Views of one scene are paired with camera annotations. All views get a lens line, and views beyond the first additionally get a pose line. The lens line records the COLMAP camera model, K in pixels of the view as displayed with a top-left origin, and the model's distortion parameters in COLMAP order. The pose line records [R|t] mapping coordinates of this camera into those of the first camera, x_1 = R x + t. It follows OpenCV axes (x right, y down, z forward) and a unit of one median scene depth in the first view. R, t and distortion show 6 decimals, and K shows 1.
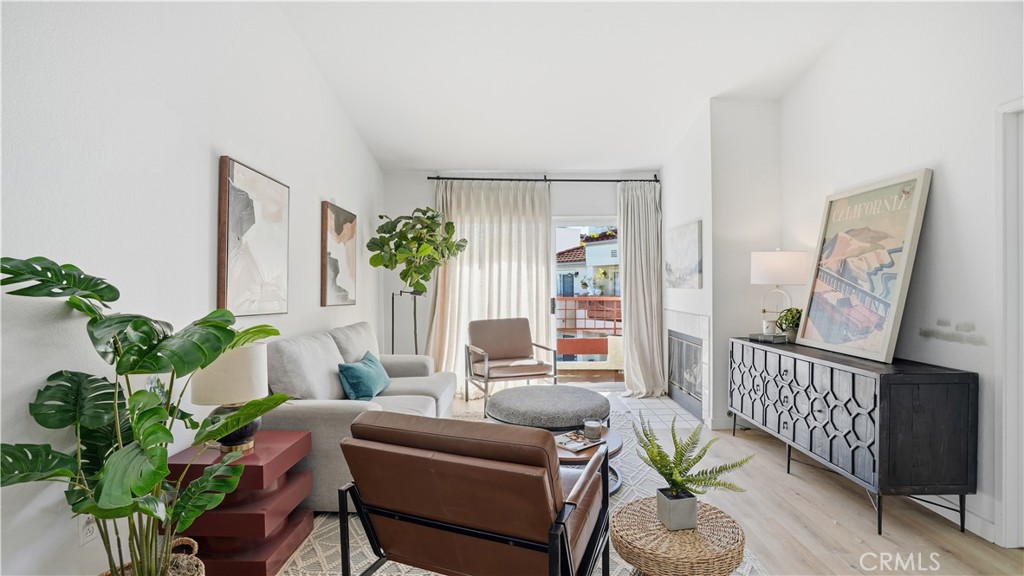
lens RADIAL K [[475.6, 0, 512.0], [0, 475.6, 288.0], [0, 0, 1]] dist [-0.066647, 0.029128]
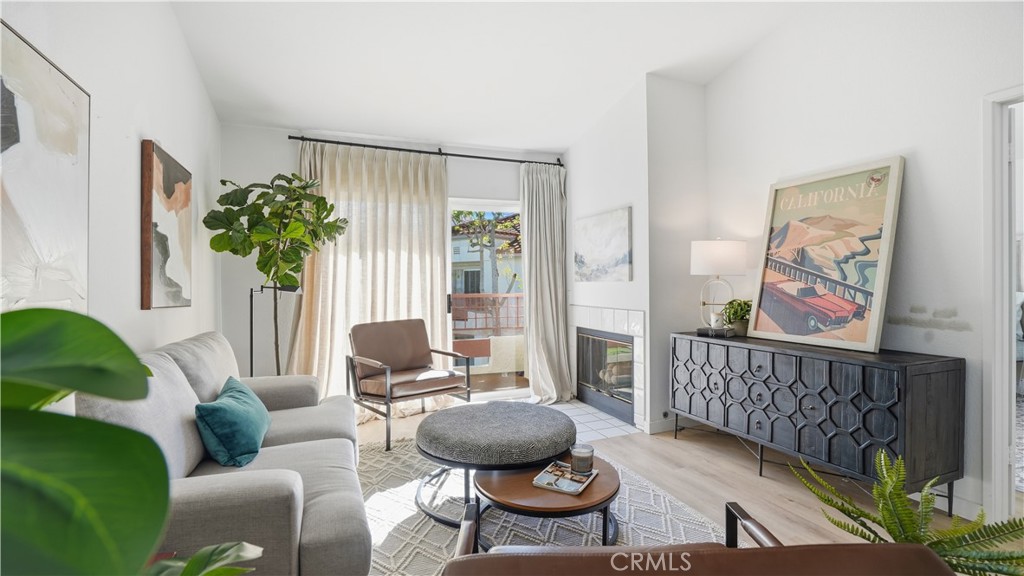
lens RADIAL K [[475.6, 0, 512.0], [0, 475.6, 288.0], [0, 0, 1]] dist [-0.066647, 0.029128]
pose [[0.931534, -0.007588, 0.363574, -0.165736], [0.007189, 0.999971, 0.002451, 0.012299], [-0.363582, 0.000330, 0.931562, 0.248862]]
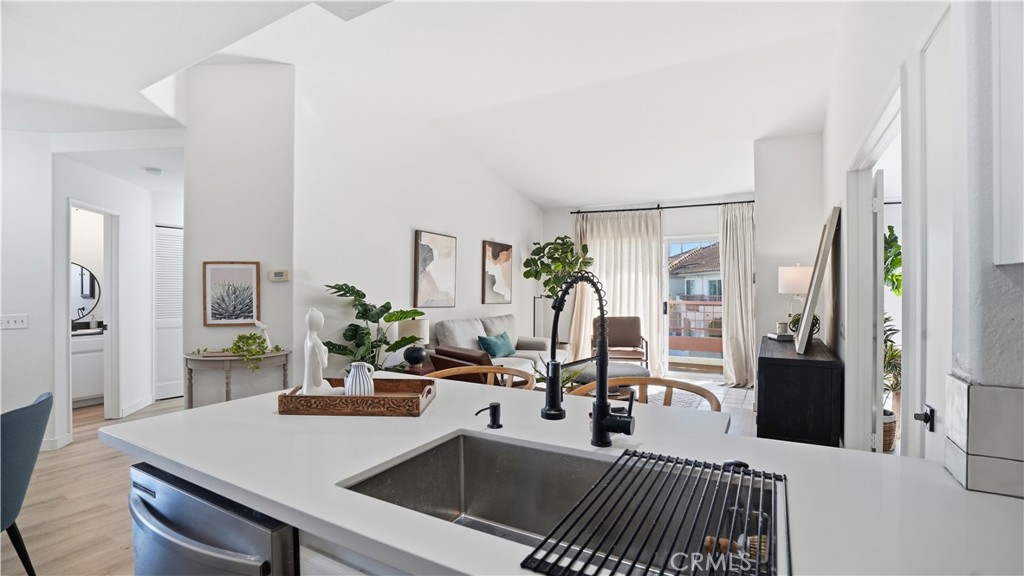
lens RADIAL K [[475.6, 0, 512.0], [0, 475.6, 288.0], [0, 0, 1]] dist [-0.066647, 0.029128]
pose [[0.868661, 0.004958, -0.495381, 0.502083], [-0.006878, 0.999974, -0.002052, -0.013648], [0.495358, 0.005189, 0.868673, -0.397130]]
